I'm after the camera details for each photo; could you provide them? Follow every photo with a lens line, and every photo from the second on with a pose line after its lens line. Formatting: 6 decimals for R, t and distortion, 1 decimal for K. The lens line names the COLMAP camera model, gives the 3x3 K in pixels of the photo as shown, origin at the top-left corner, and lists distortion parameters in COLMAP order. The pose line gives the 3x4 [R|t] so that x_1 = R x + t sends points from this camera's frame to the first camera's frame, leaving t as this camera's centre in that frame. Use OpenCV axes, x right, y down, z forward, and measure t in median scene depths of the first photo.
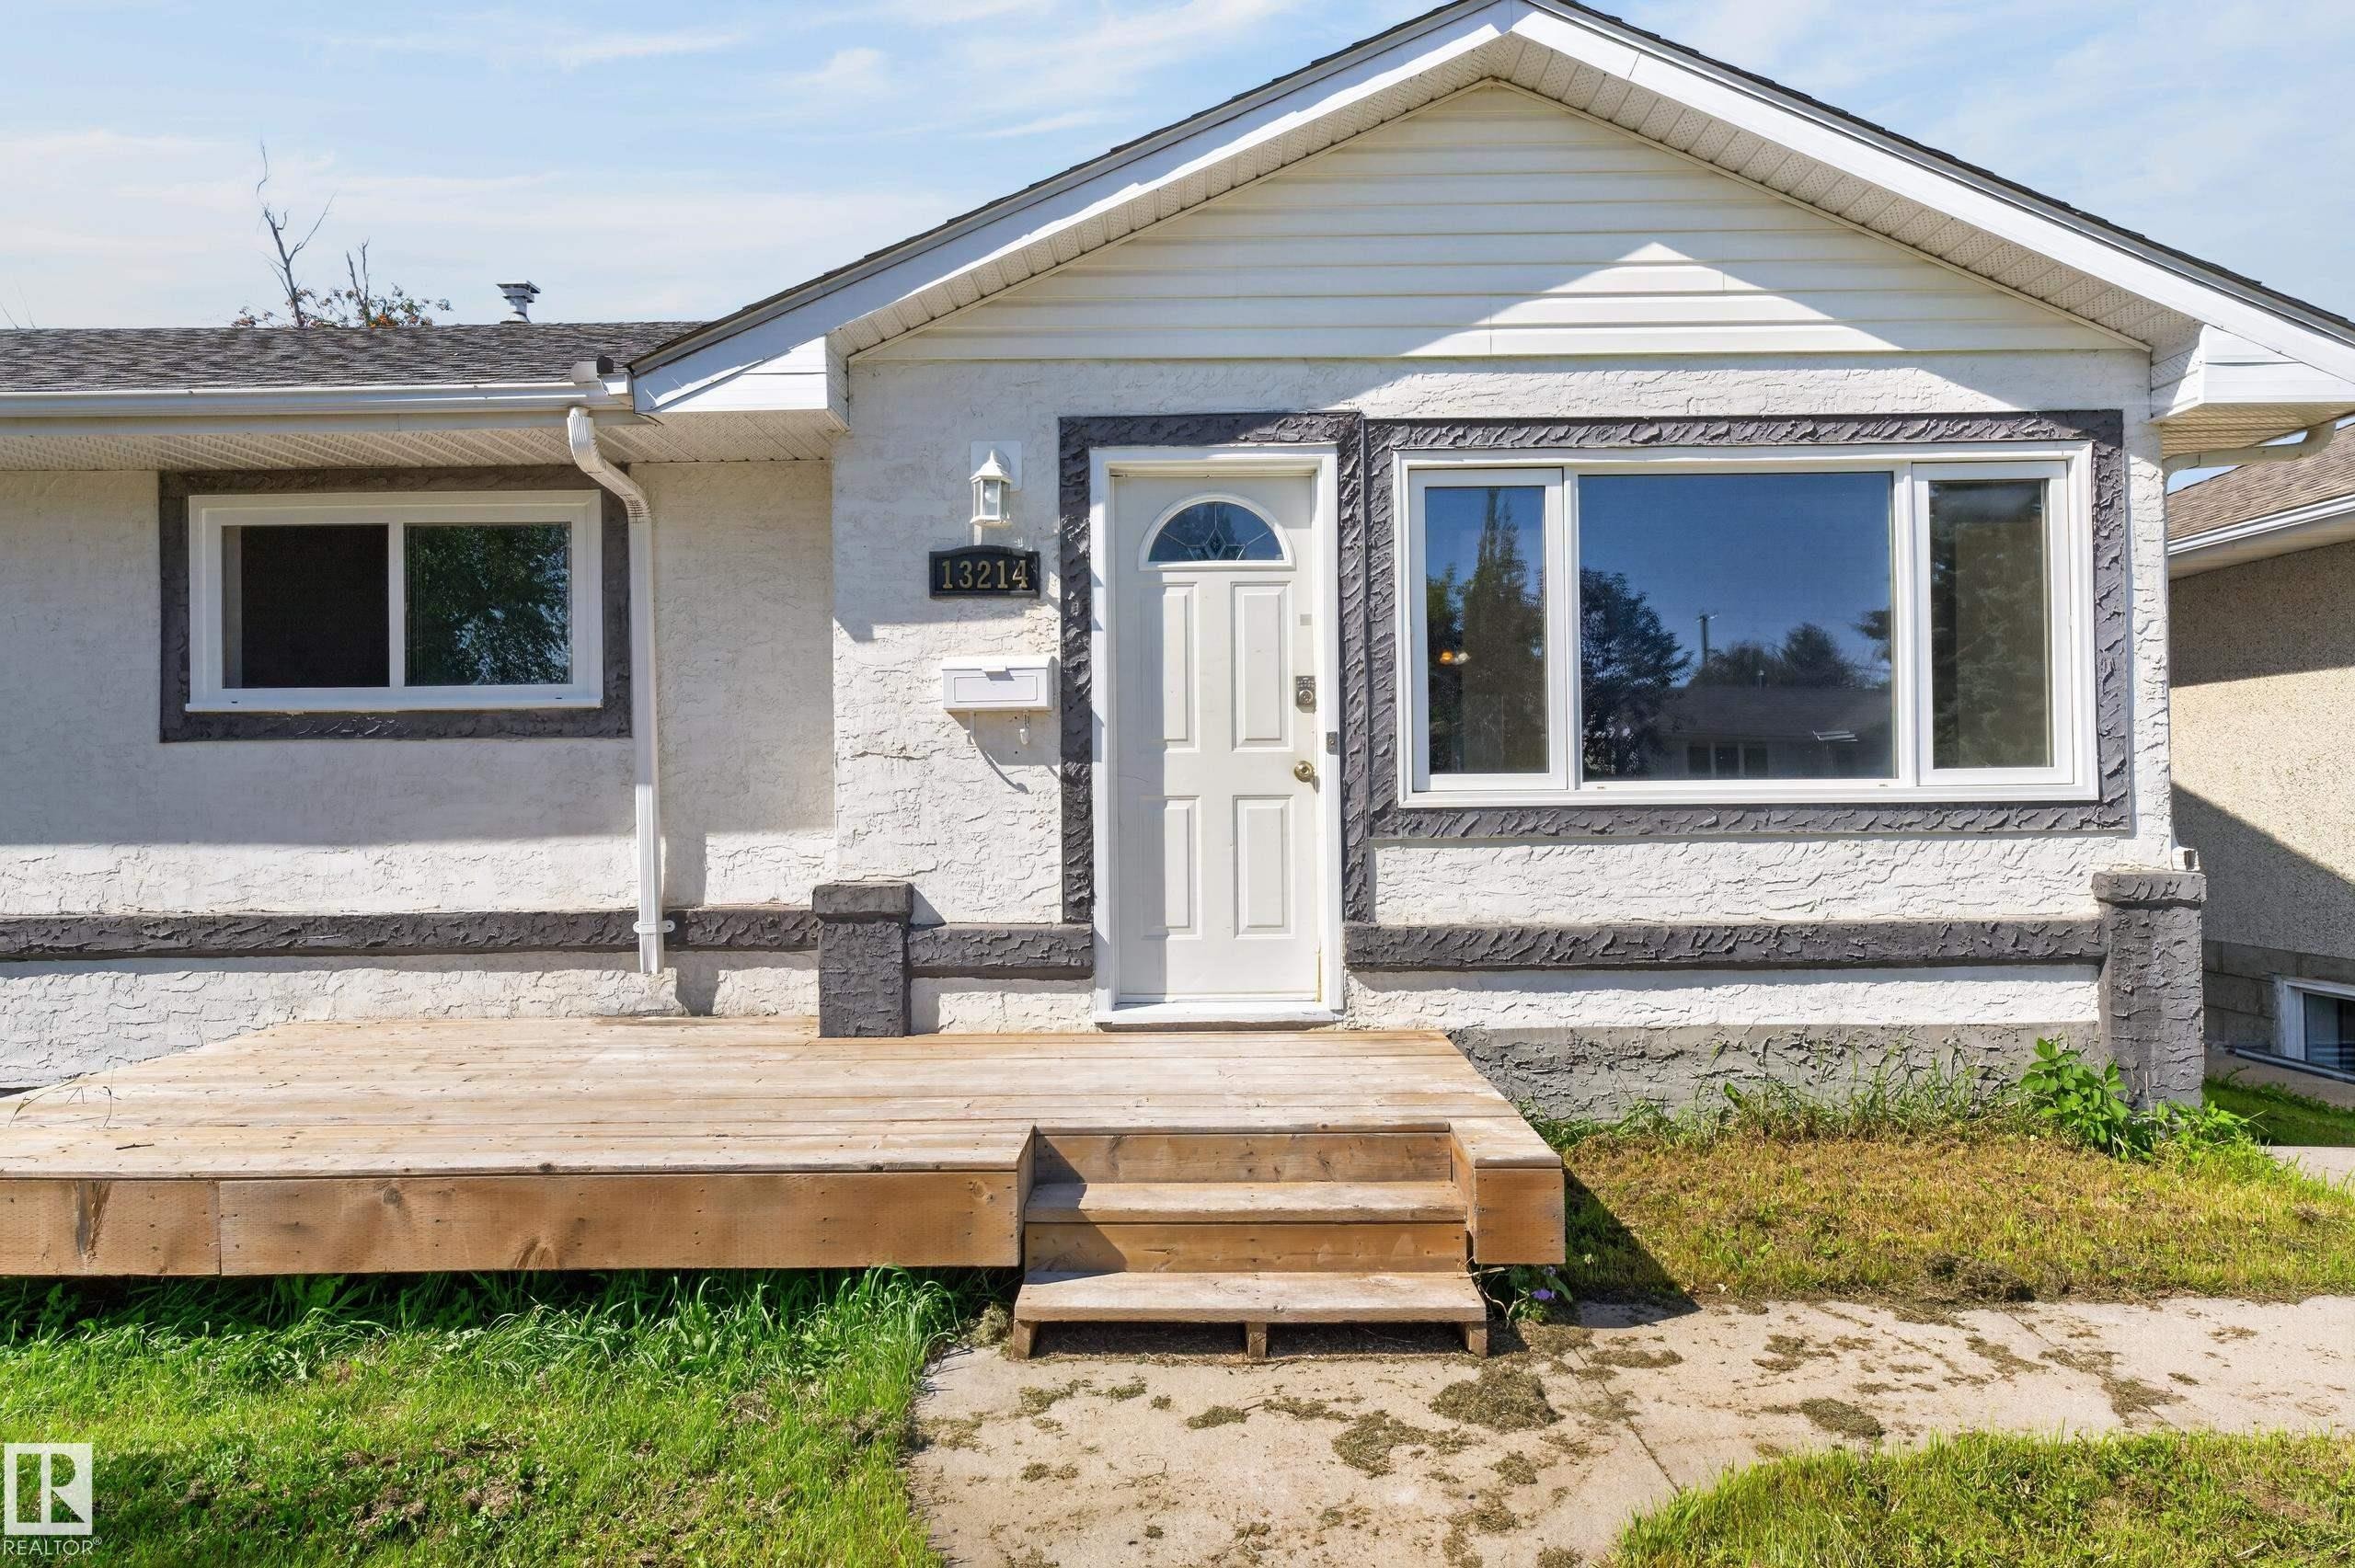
lens RADIAL K [[1301.2, 0, 1154.7], [0, 1301.2, 776.1], [0, 0, 1]] dist [0.007029, 0.002047]
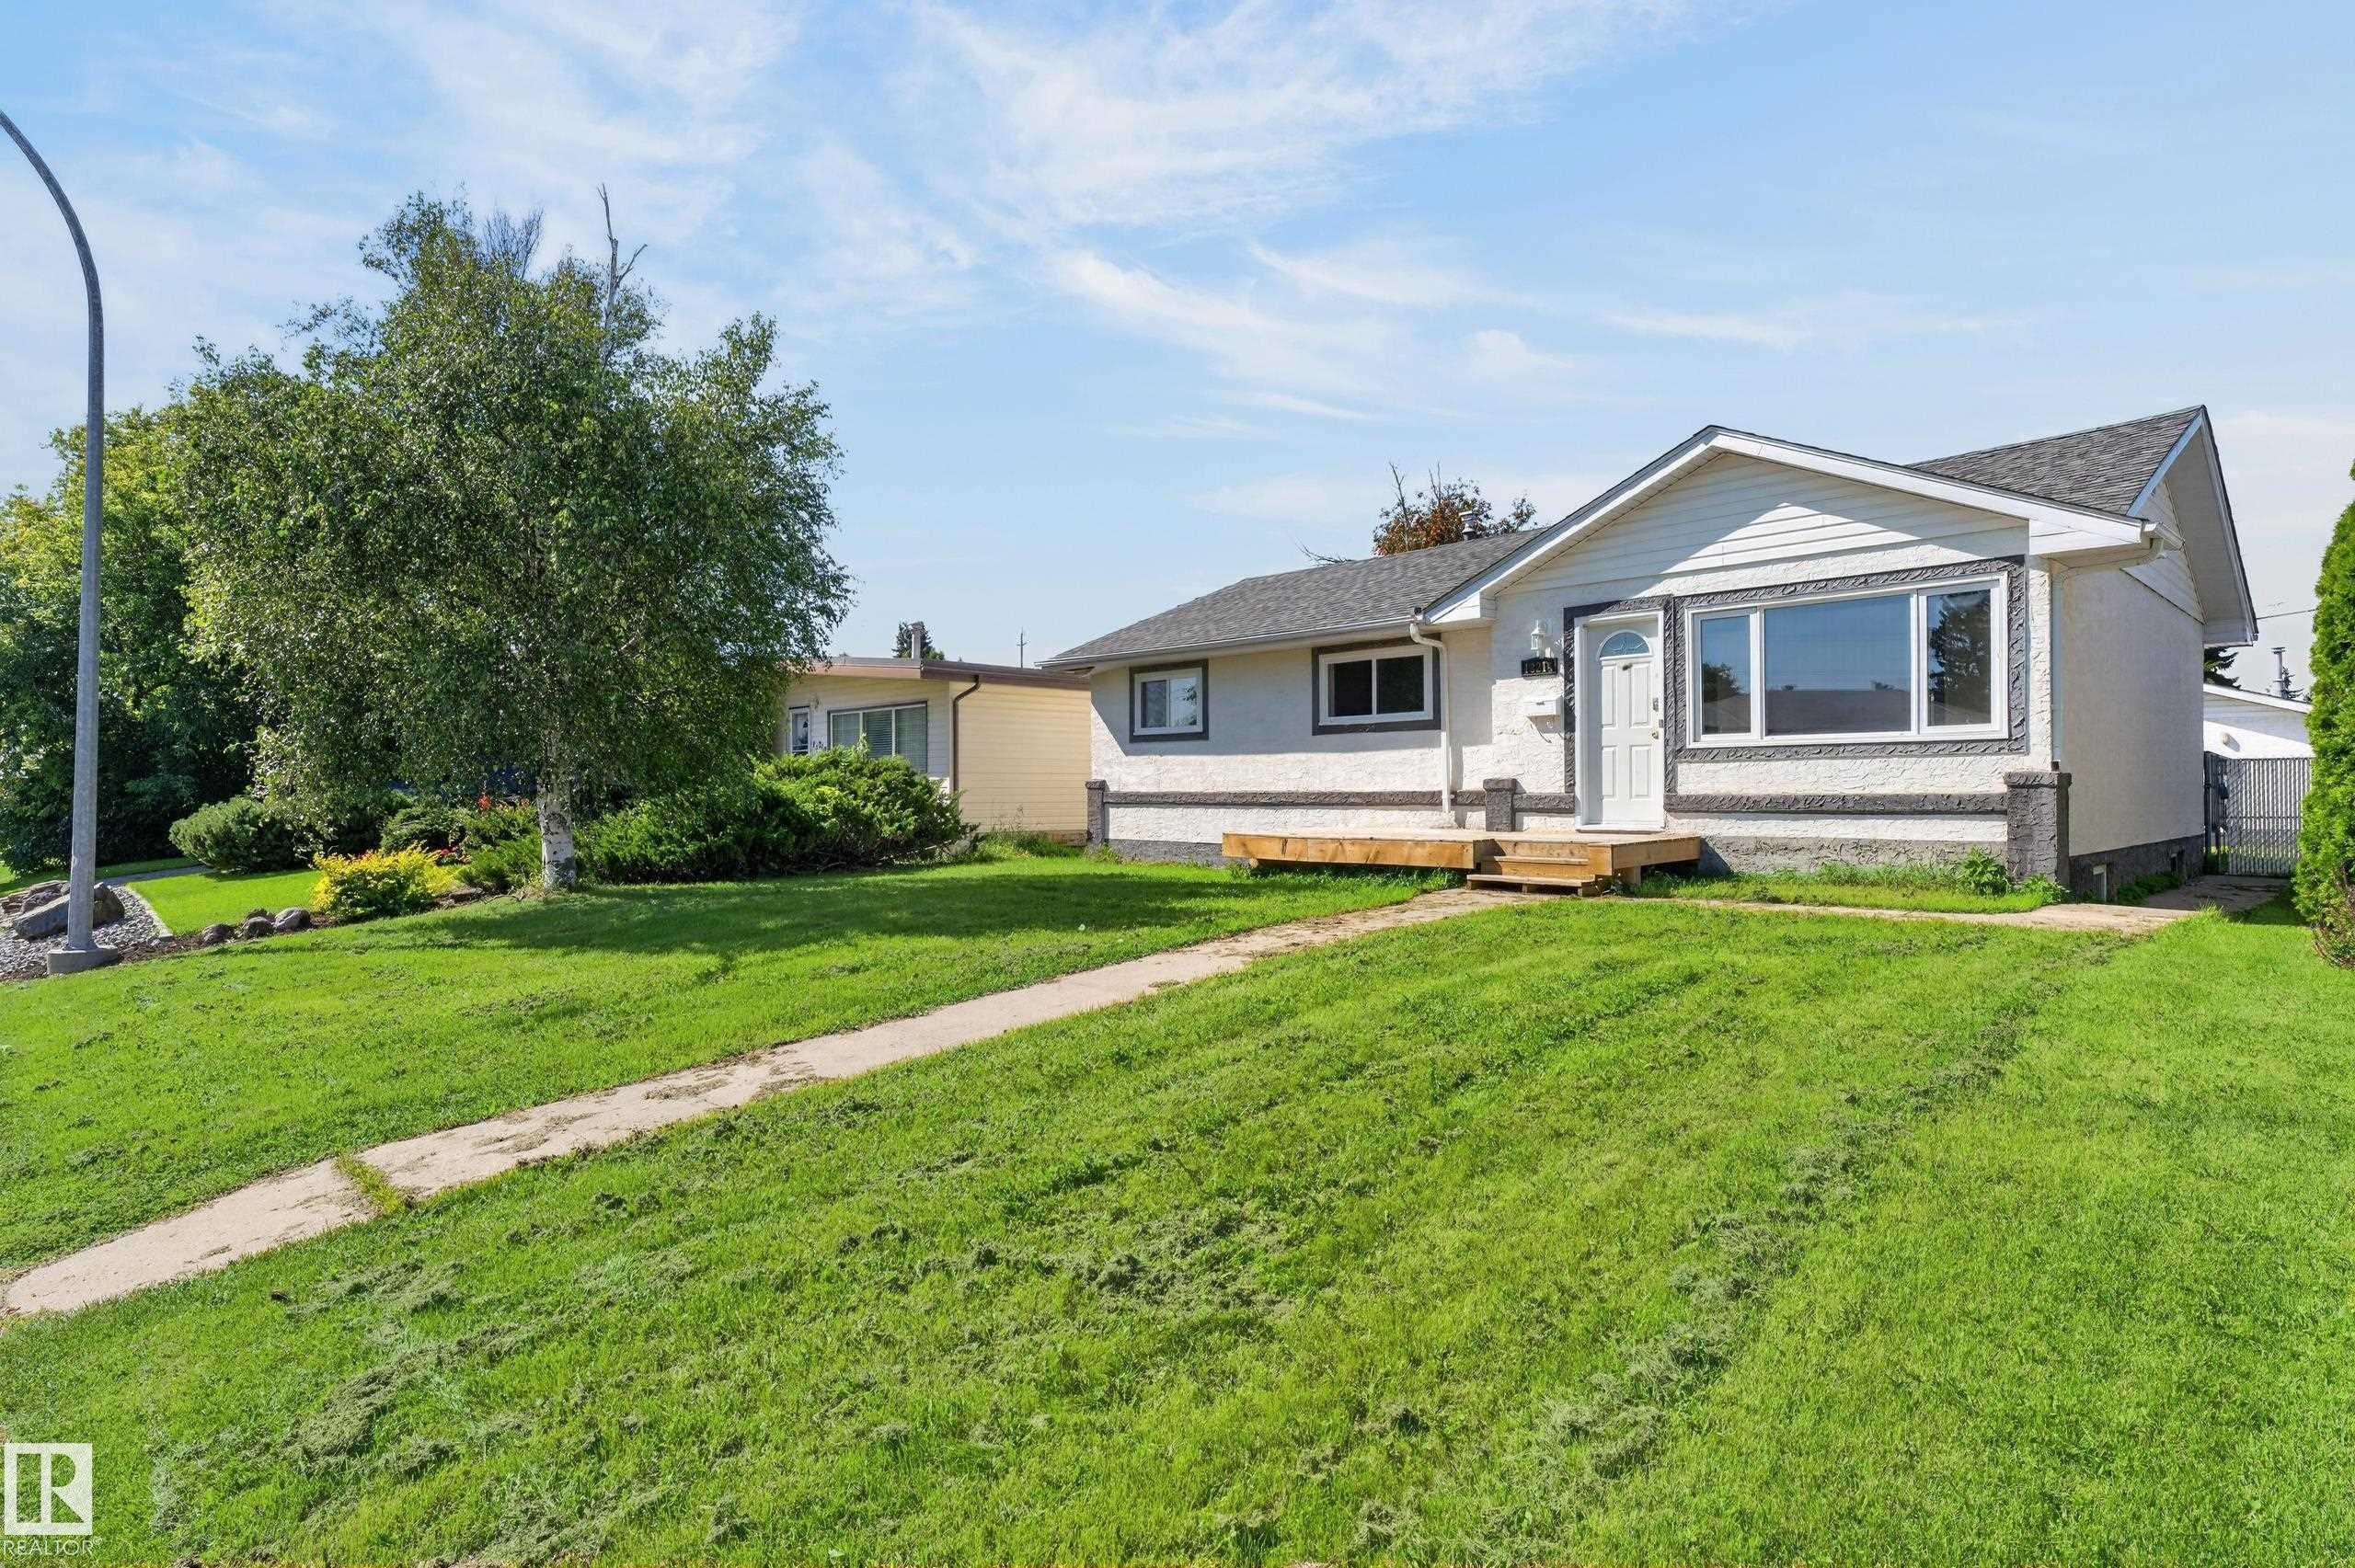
lens RADIAL K [[1301.2, 0, 1160.1], [0, 1301.2, 784.7], [0, 0, 1]] dist [0.007029, 0.002047]
pose [[0.688467, 0.001203, -0.725267, 1.321331], [0.007327, 0.999936, 0.008614, 0.066084], [0.725231, -0.011245, 0.688414, -1.491136]]
